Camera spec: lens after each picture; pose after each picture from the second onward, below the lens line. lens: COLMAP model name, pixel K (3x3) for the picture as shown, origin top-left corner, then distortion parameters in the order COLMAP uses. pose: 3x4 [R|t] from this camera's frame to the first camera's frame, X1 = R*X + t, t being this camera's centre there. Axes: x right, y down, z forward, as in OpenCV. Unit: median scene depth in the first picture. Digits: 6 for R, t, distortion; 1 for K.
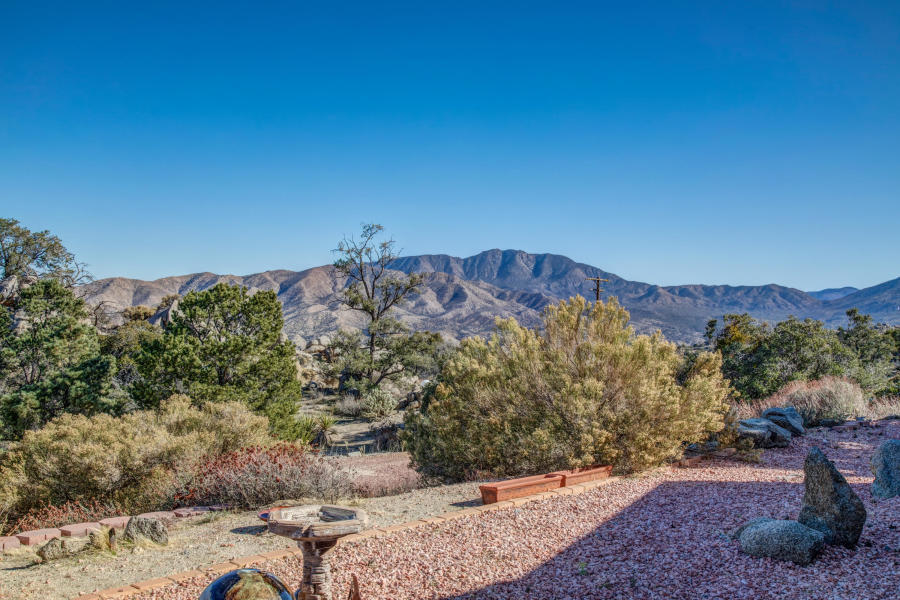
lens RADIAL K [[918.9, 0, 450.5], [0, 918.9, 300.9], [0, 0, 1]] dist [-0.003642, 0.000000]
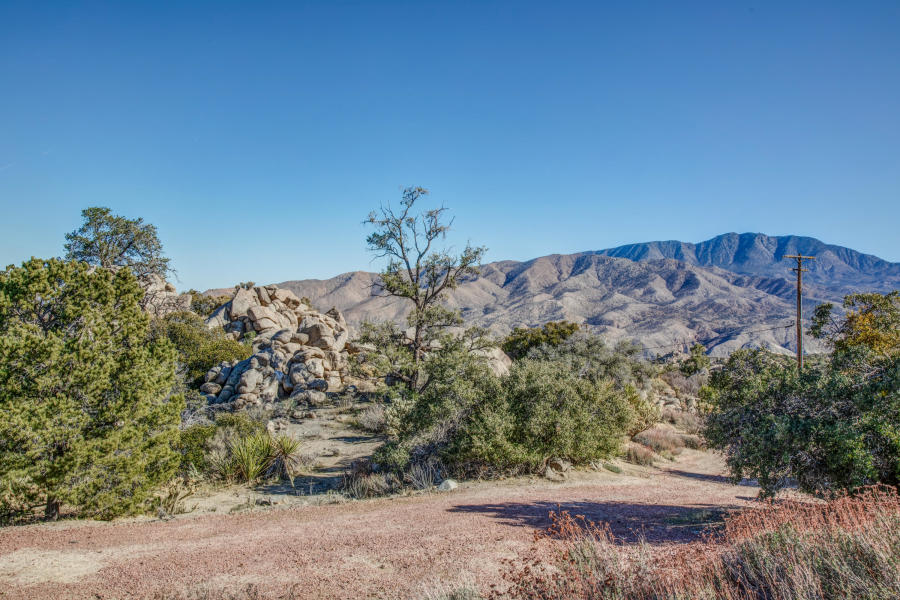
lens RADIAL K [[826.8, 0, 449.2], [0, 826.8, 300.5], [0, 0, 1]] dist [0.041615, 0.000000]
pose [[0.946694, -0.011037, -0.321945, 0.049608], [0.014407, 0.999863, 0.008088, 0.002414], [0.321812, -0.012296, 0.946724, 0.096044]]
